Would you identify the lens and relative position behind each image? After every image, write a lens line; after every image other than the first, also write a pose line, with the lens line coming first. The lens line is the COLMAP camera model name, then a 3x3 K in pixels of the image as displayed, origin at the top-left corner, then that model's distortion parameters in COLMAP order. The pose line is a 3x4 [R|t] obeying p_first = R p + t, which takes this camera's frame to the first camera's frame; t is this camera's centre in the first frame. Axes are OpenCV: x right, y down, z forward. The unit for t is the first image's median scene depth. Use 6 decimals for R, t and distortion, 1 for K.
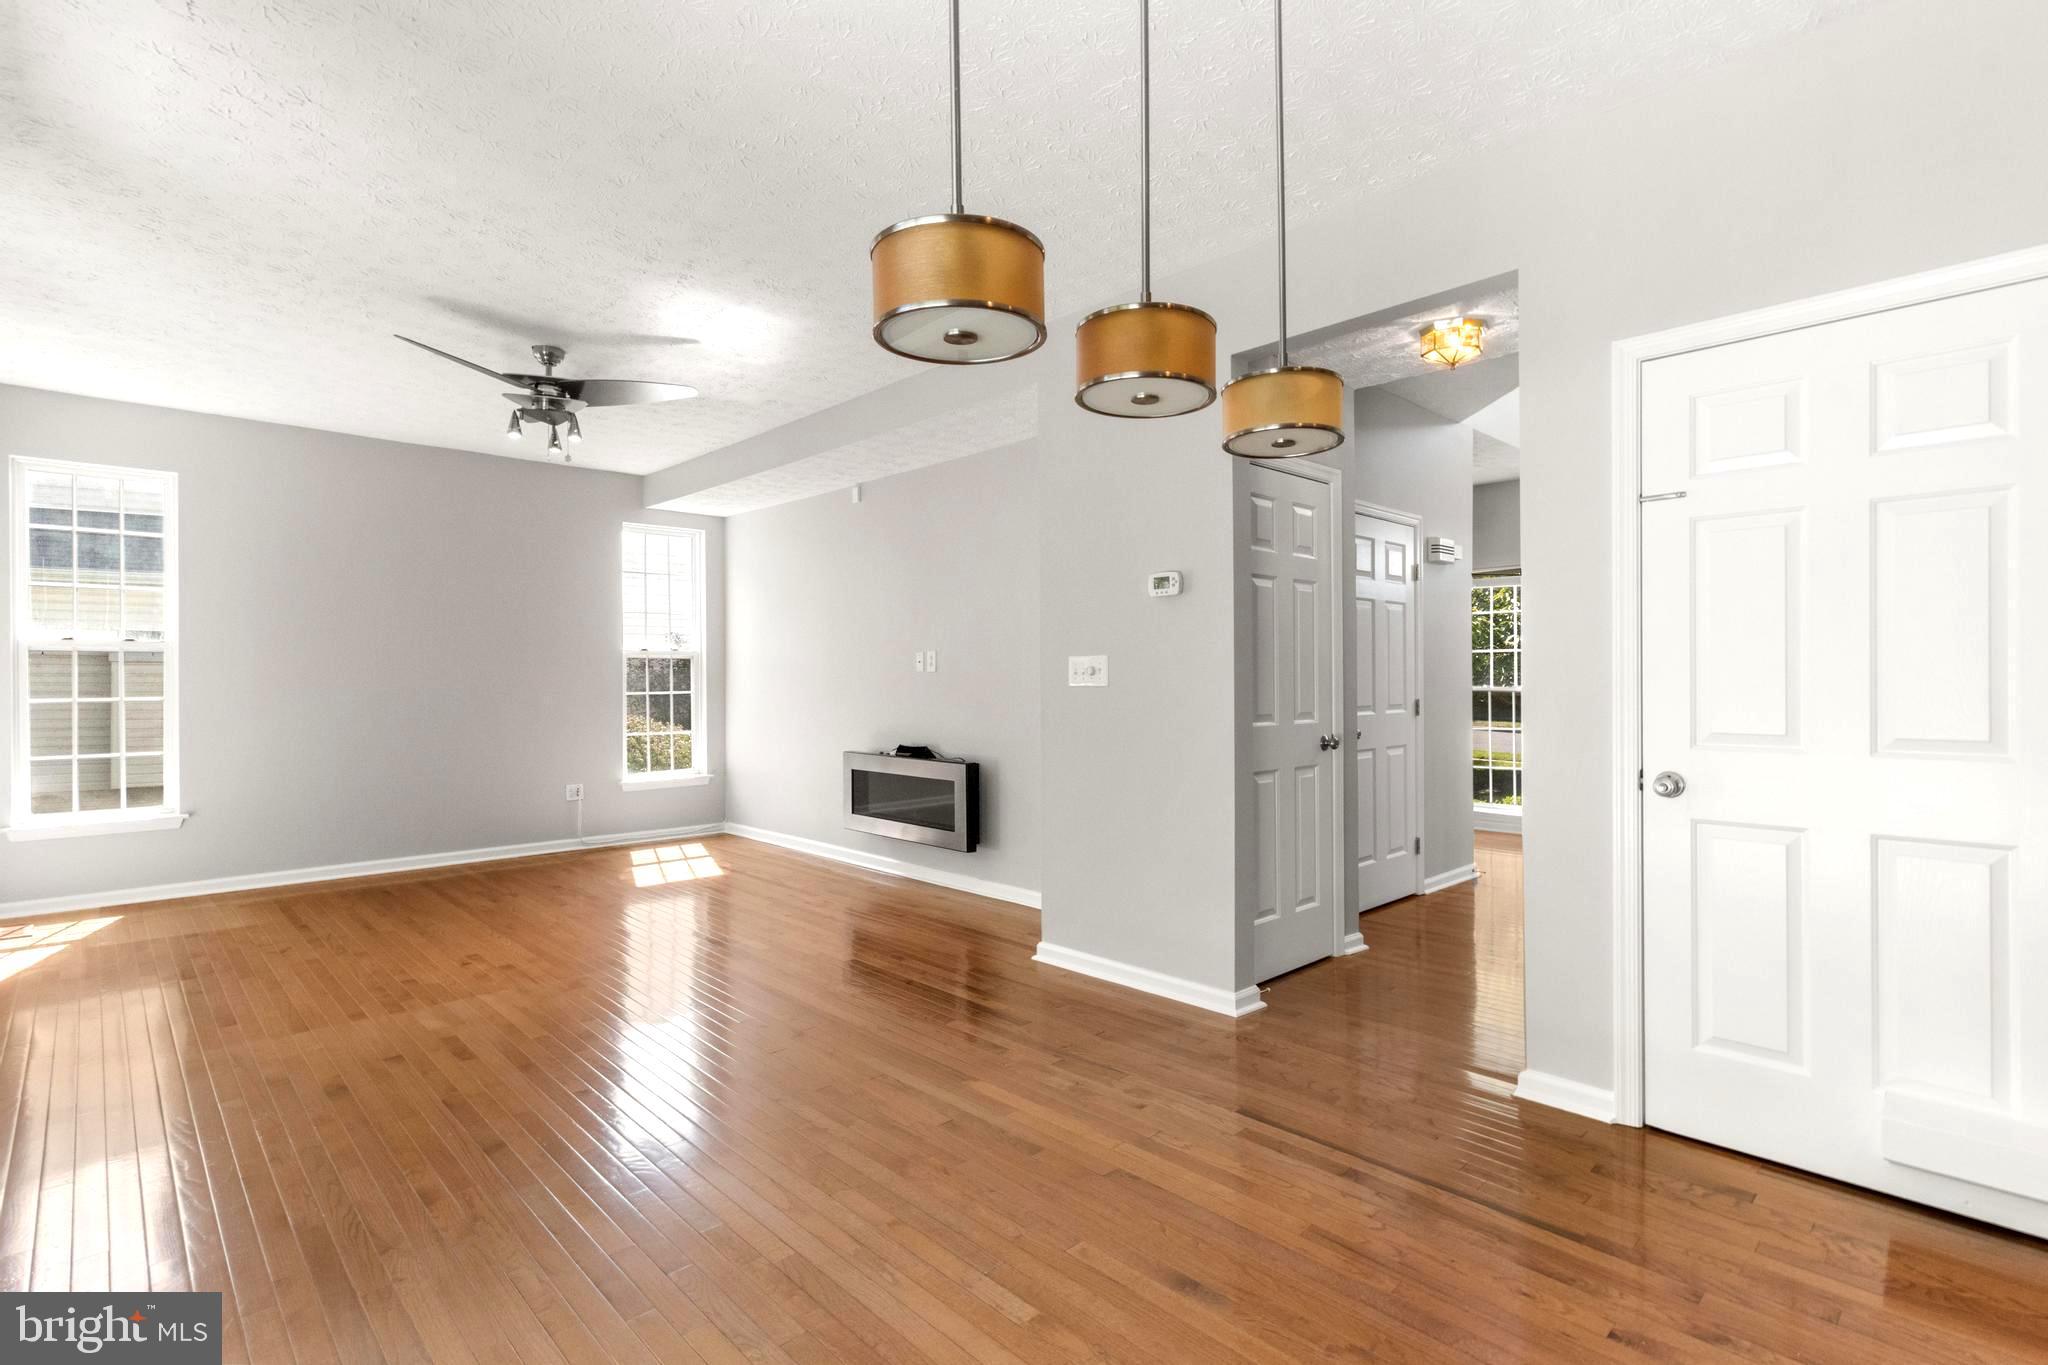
lens RADIAL K [[977.1, 0, 1036.3], [0, 977.1, 671.2], [0, 0, 1]] dist [-0.000412, 0.000138]
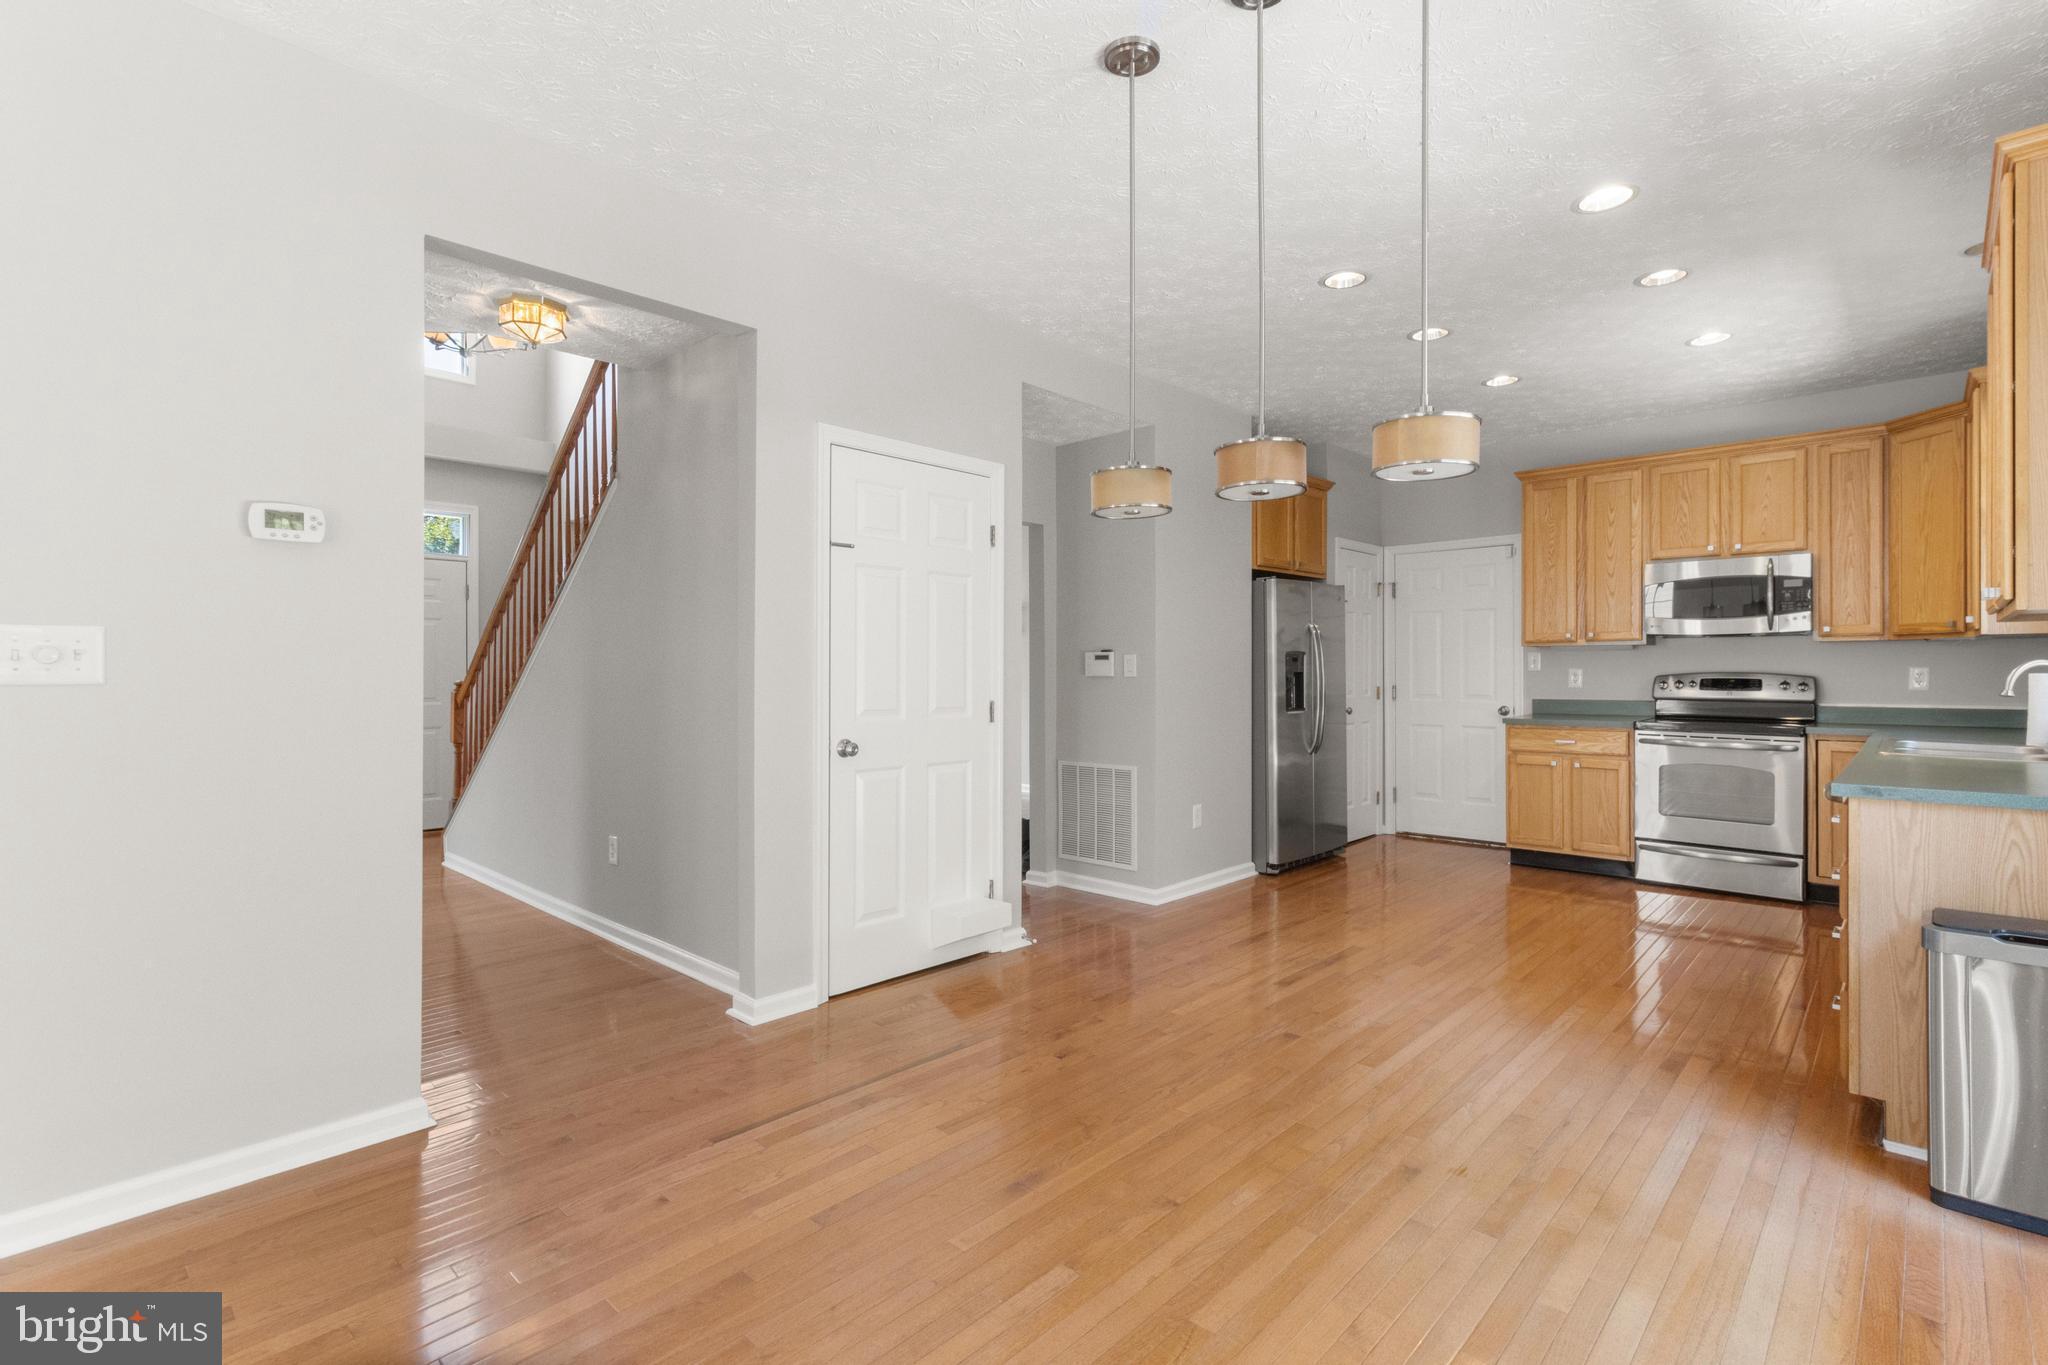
lens RADIAL K [[977.1, 0, 1036.3], [0, 977.1, 671.2], [0, 0, 1]] dist [-0.000412, 0.000138]
pose [[-0.065968, 0.005361, 0.997807, -0.767605], [-0.010105, 0.999931, -0.006040, 0.008949], [-0.997771, -0.010482, -0.065910, 0.794138]]
